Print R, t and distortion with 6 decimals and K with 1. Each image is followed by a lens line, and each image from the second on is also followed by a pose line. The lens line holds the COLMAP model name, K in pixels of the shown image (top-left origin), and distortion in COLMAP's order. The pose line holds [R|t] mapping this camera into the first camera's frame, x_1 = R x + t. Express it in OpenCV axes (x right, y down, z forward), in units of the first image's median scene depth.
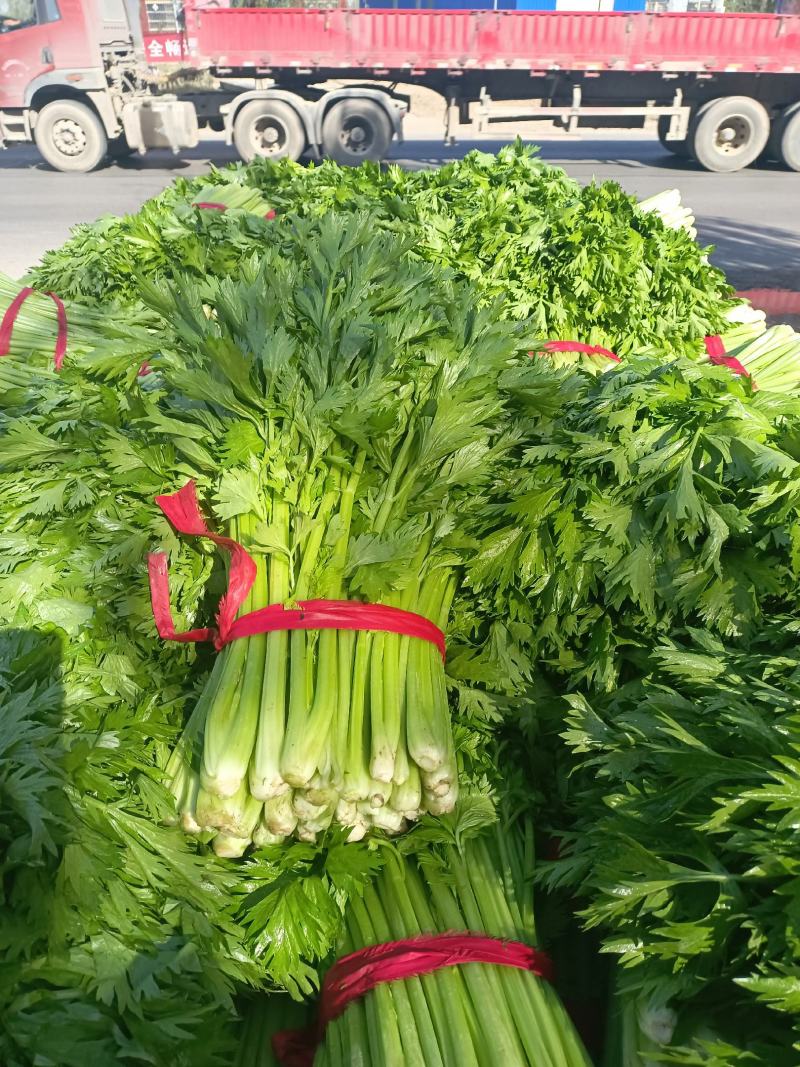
lens RADIAL K [[762.4, 0, 400.0], [0, 762.4, 533.5], [0, 0, 1]] dist [0.047343, -0.181499]
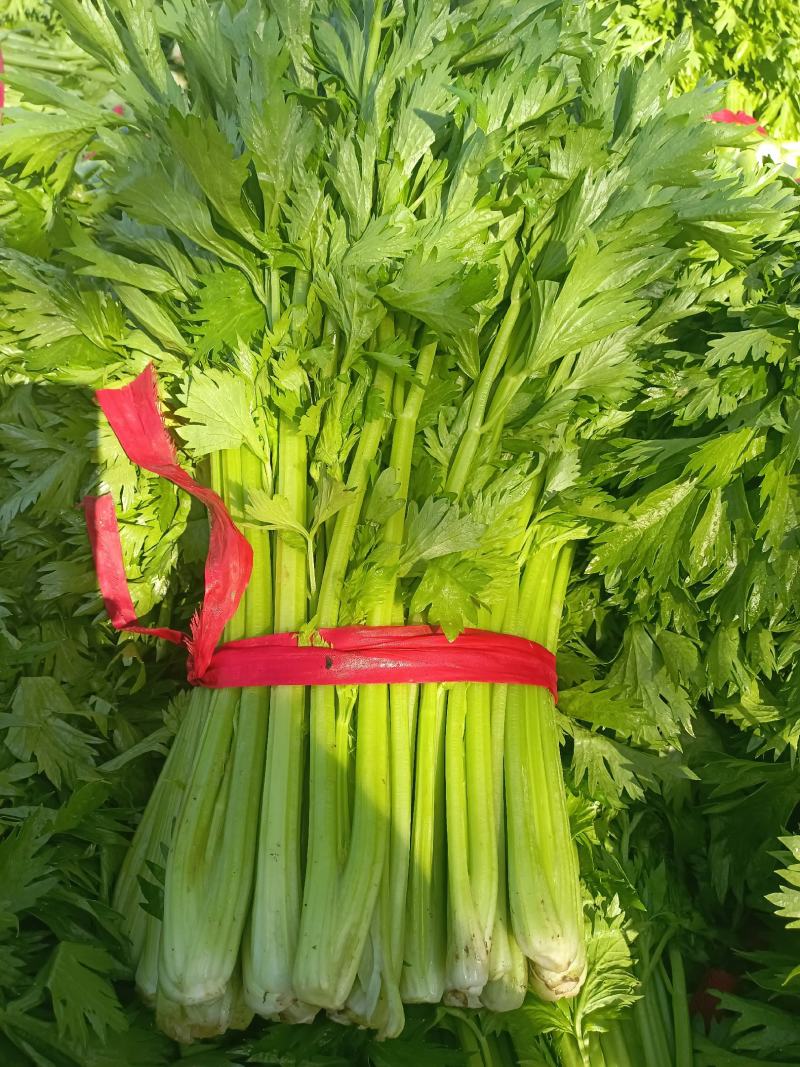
lens RADIAL K [[738.7, 0, 401.8], [0, 738.7, 503.6], [0, 0, 1]] dist [0.028907, -0.044551]
pose [[0.999216, 0.030711, -0.024993, -0.052866], [-0.022743, 0.961840, 0.272667, -0.139082], [0.032413, -0.271885, 0.961784, 0.418535]]
